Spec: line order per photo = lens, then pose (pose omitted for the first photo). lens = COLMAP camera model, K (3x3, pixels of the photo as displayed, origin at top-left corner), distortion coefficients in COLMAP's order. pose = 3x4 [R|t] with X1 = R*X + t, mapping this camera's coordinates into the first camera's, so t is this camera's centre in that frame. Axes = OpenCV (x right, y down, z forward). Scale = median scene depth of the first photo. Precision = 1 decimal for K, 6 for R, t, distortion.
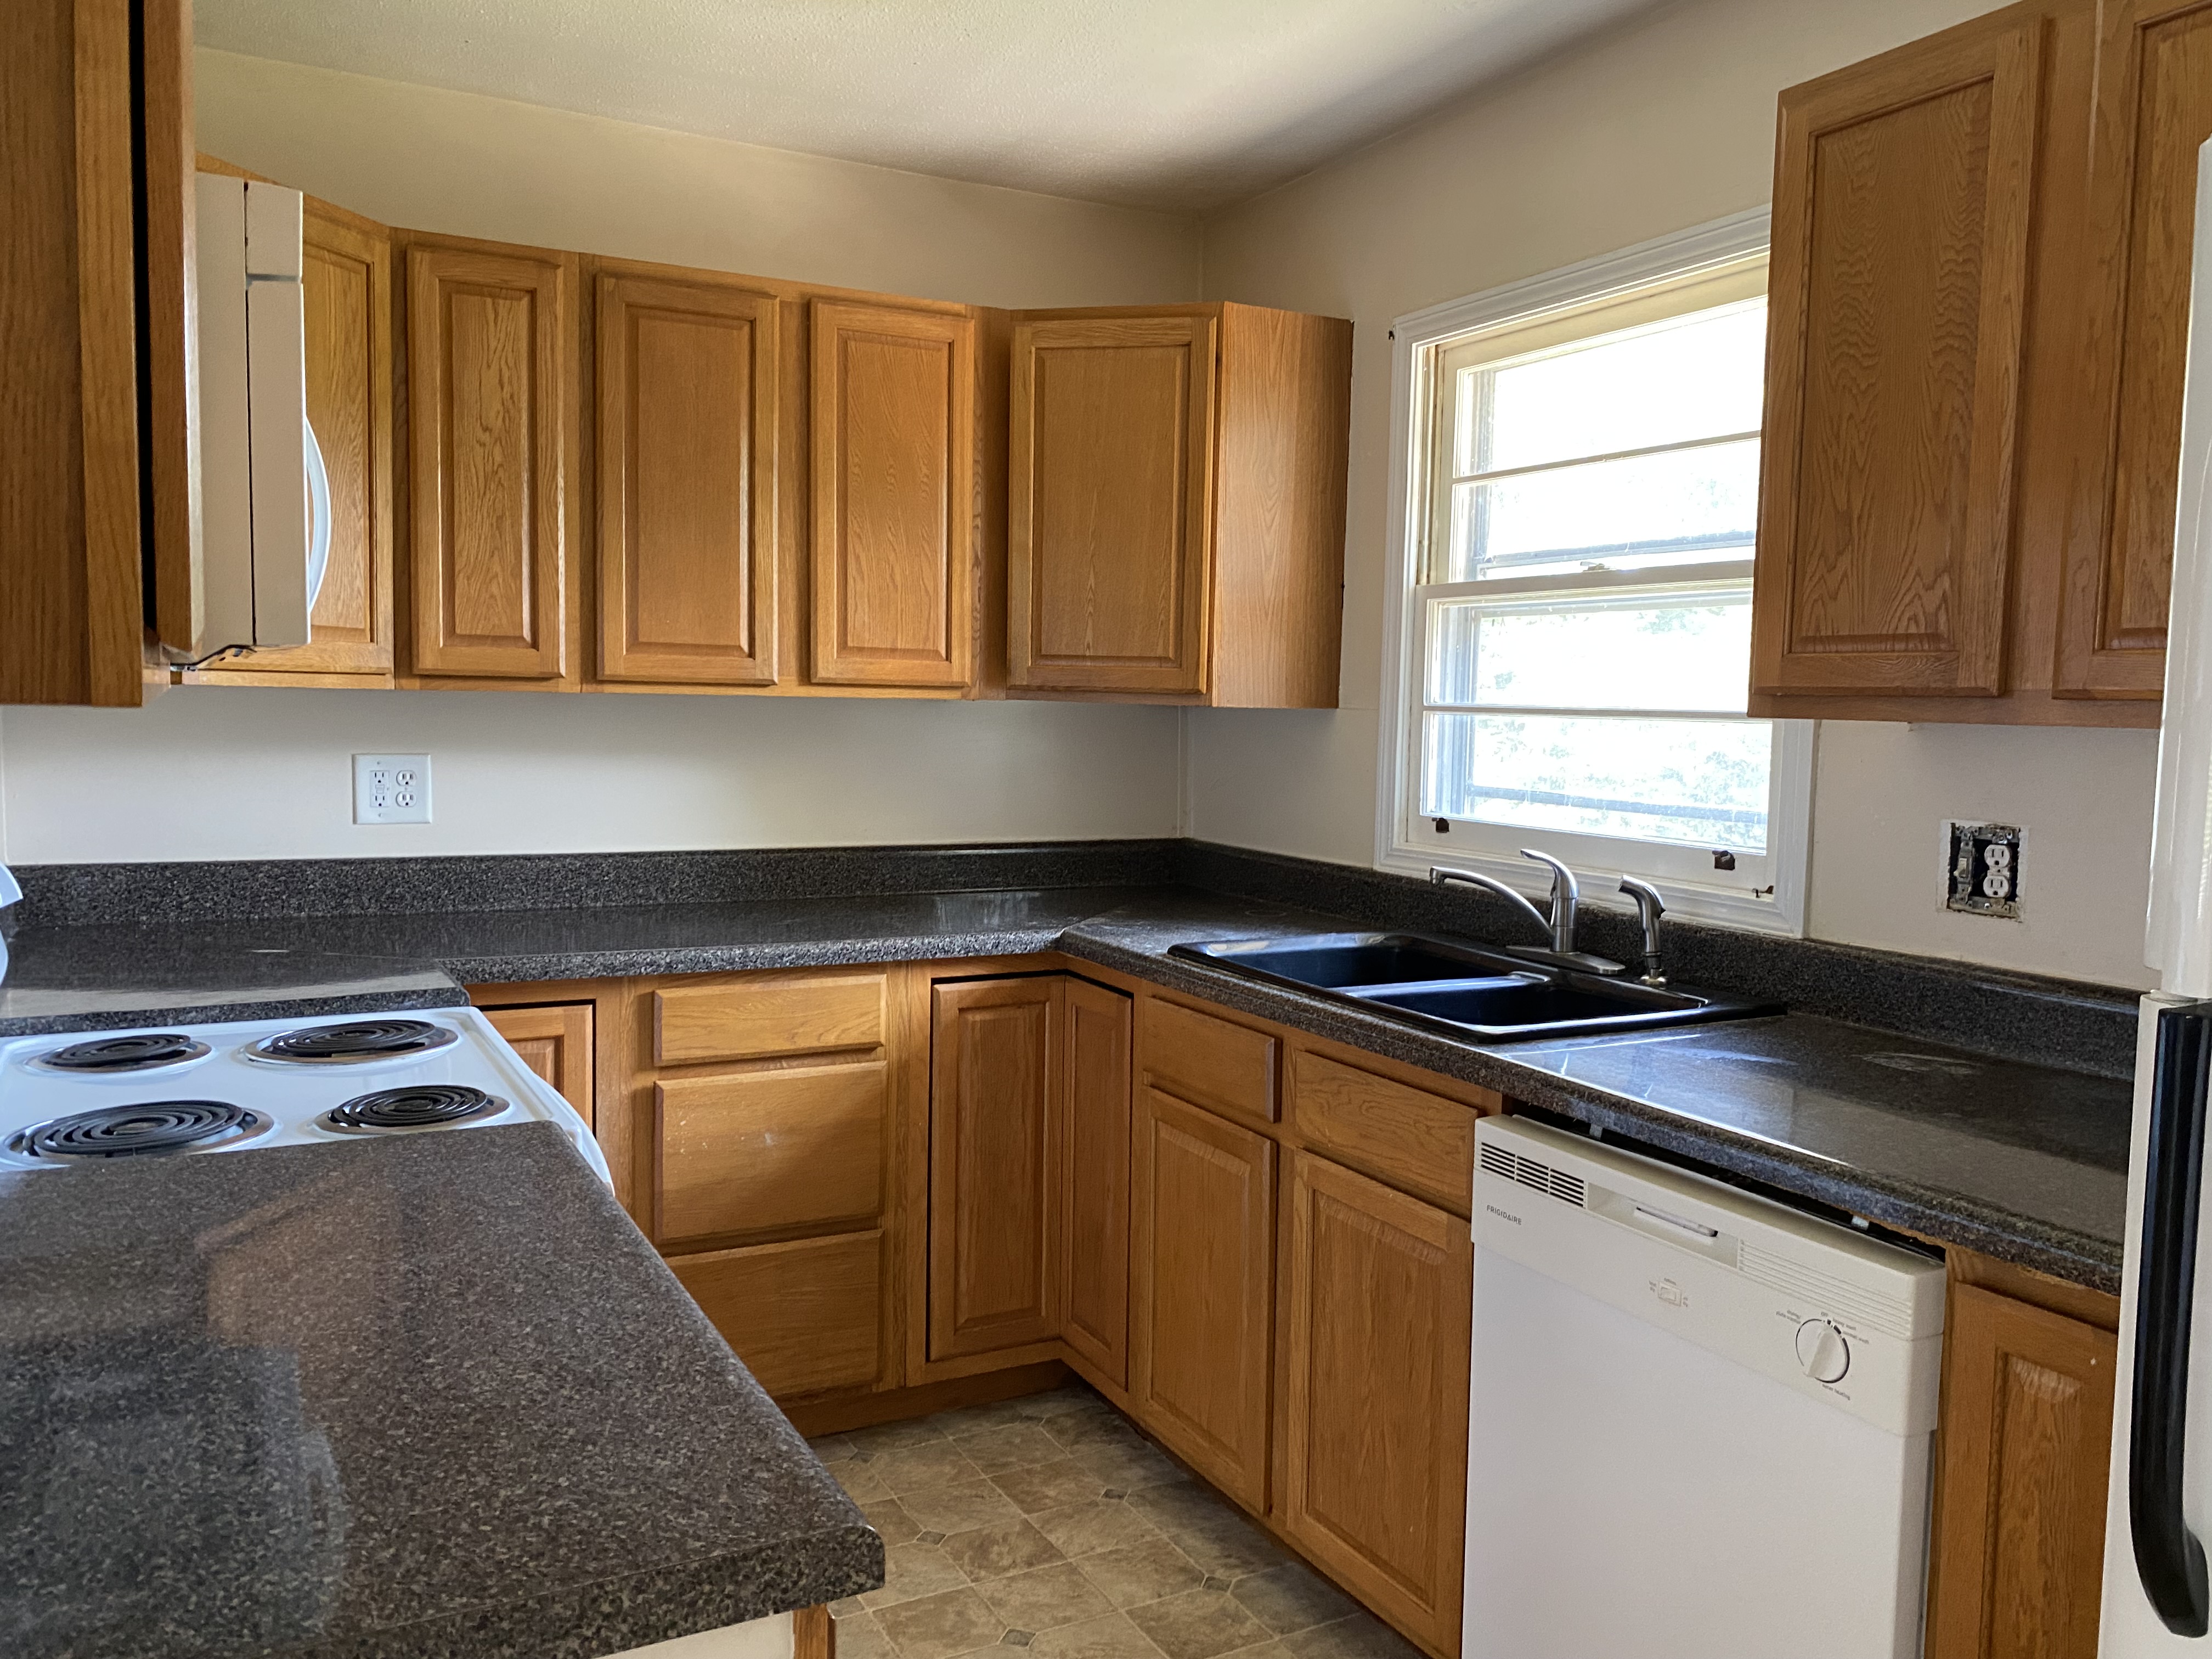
lens RADIAL K [[1648.3, 0, 1106.8], [0, 1648.3, 858.6], [0, 0, 1]] dist [0.111364, -0.304047]
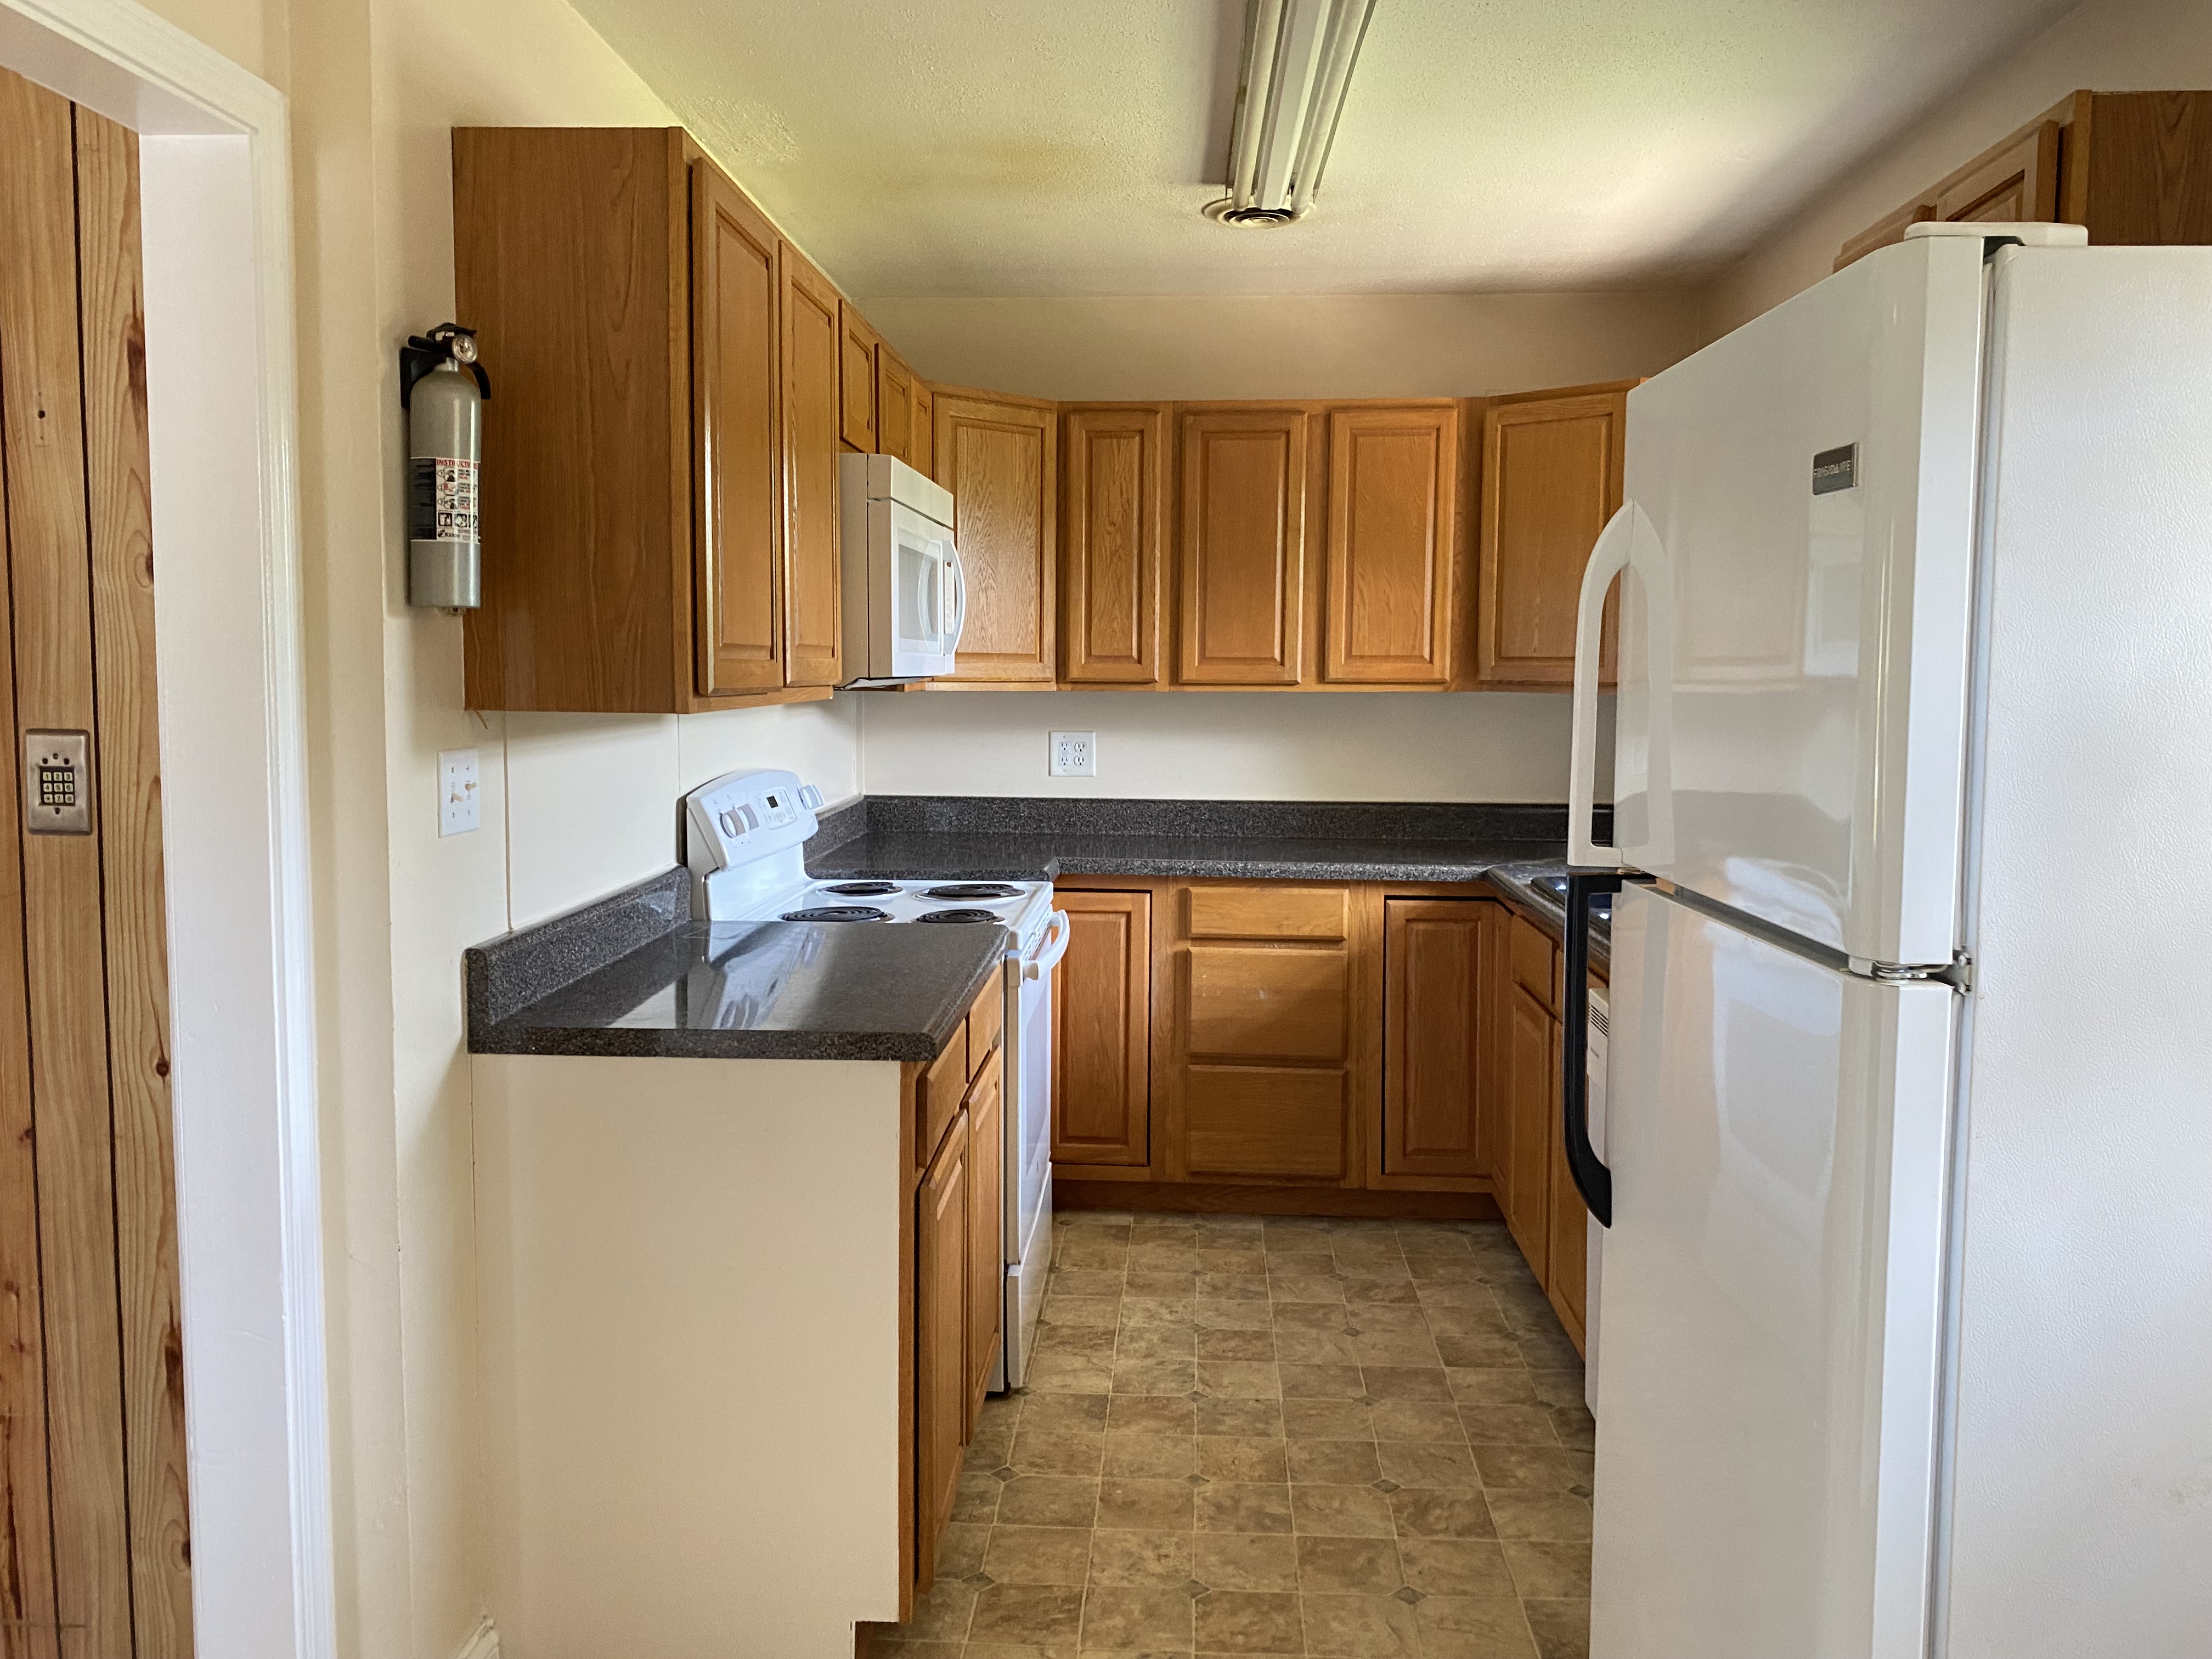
lens RADIAL K [[1648.3, 0, 1106.8], [0, 1648.3, 858.6], [0, 0, 1]] dist [0.111364, -0.304047]
pose [[0.850643, 0.047378, -0.523604, 0.425929], [-0.040499, 0.998877, 0.024588, 0.017471], [0.524181, 0.000290, 0.851607, -0.308157]]
